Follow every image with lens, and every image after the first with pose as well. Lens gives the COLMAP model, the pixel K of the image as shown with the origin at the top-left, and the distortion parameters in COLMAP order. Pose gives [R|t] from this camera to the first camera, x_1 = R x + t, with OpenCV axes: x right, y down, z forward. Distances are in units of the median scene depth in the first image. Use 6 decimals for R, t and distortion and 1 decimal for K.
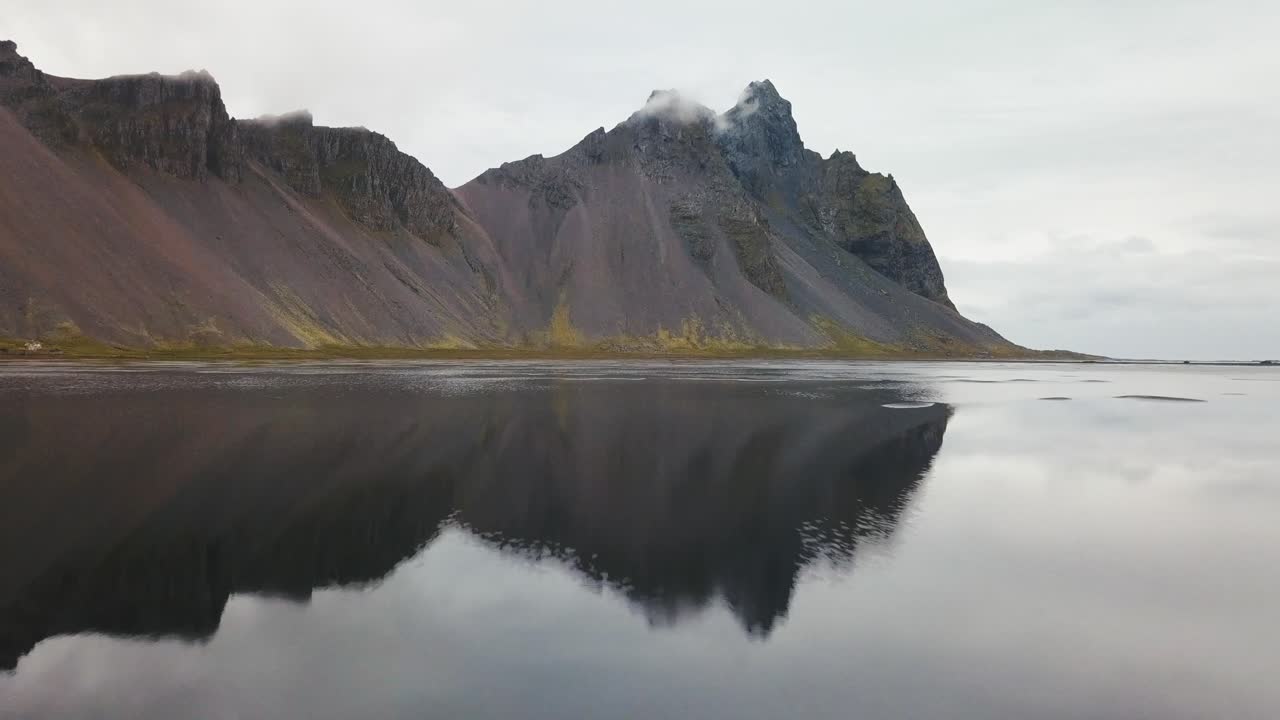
lens RADIAL K [[1005.5, 0, 636.0], [0, 1005.5, 356.1], [0, 0, 1]] dist [0.003251, 0.003470]
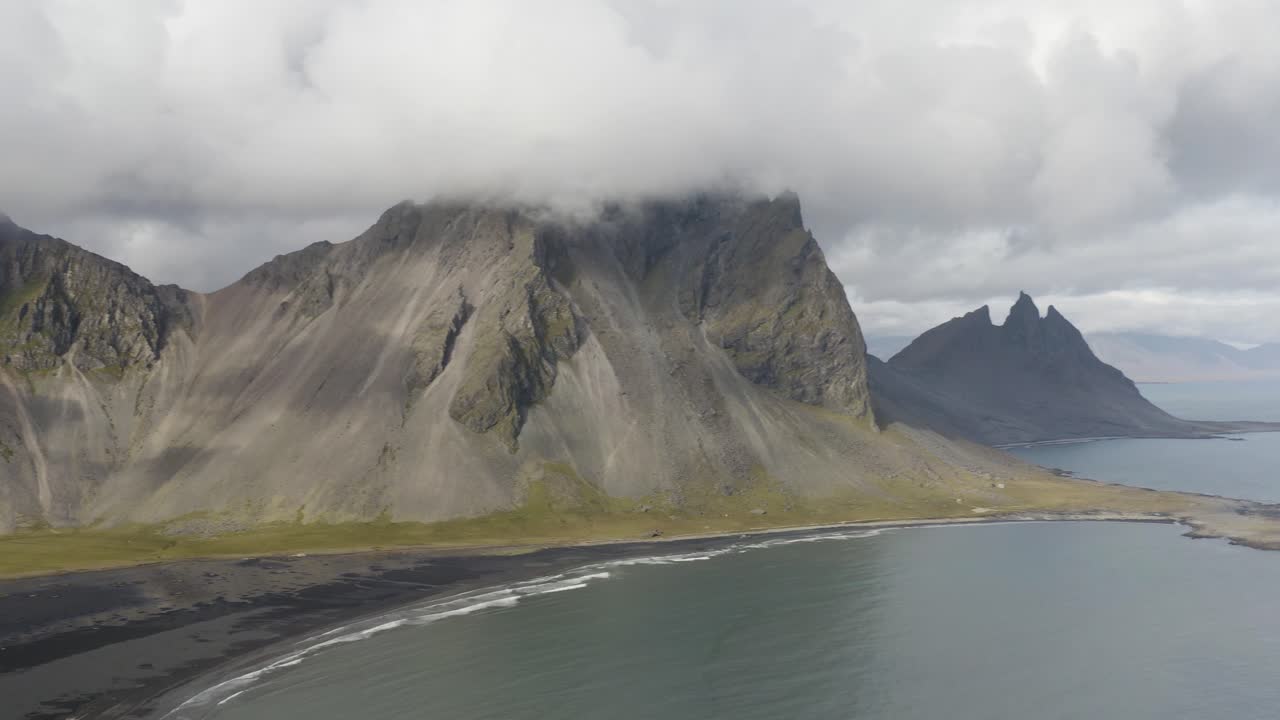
lens RADIAL K [[1470.8, 0, 640.0], [0, 1470.8, 360.0], [0, 0, 1]] dist [0.428848, -1.221689]
pose [[0.937981, -0.022945, -0.345926, 0.618252], [0.021640, 0.999737, -0.007635, -0.102653], [0.346010, -0.000324, 0.938231, -0.037011]]
